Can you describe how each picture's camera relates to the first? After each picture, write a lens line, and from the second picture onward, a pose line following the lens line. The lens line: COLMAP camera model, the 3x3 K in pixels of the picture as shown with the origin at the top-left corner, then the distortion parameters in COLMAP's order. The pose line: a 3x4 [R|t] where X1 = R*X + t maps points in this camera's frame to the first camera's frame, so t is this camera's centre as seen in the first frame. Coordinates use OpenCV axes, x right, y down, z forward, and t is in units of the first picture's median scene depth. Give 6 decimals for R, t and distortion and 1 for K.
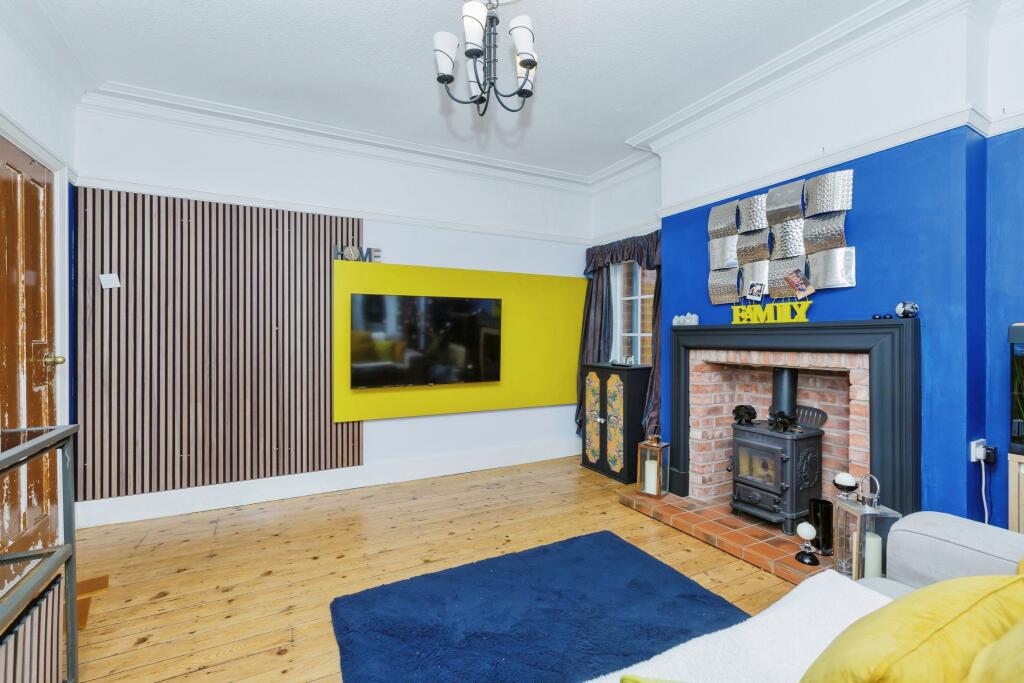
lens RADIAL K [[457.2, 0, 512.0], [0, 457.2, 341.5], [0, 0, 1]] dist [0.012535, 0.000115]
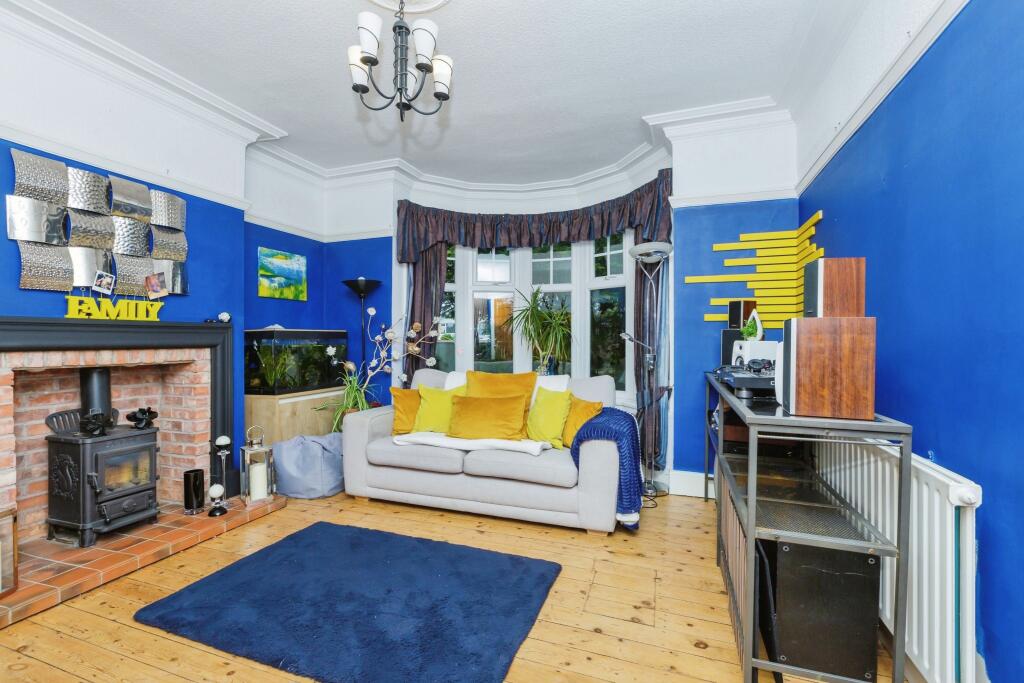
lens RADIAL K [[457.2, 0, 512.0], [0, 457.2, 341.5], [0, 0, 1]] dist [0.012535, 0.000115]
pose [[-0.674626, -0.004675, 0.738145, -0.688782], [0.004308, 0.999938, 0.010271, -0.001705], [-0.738147, 0.010109, -0.674564, 1.045432]]
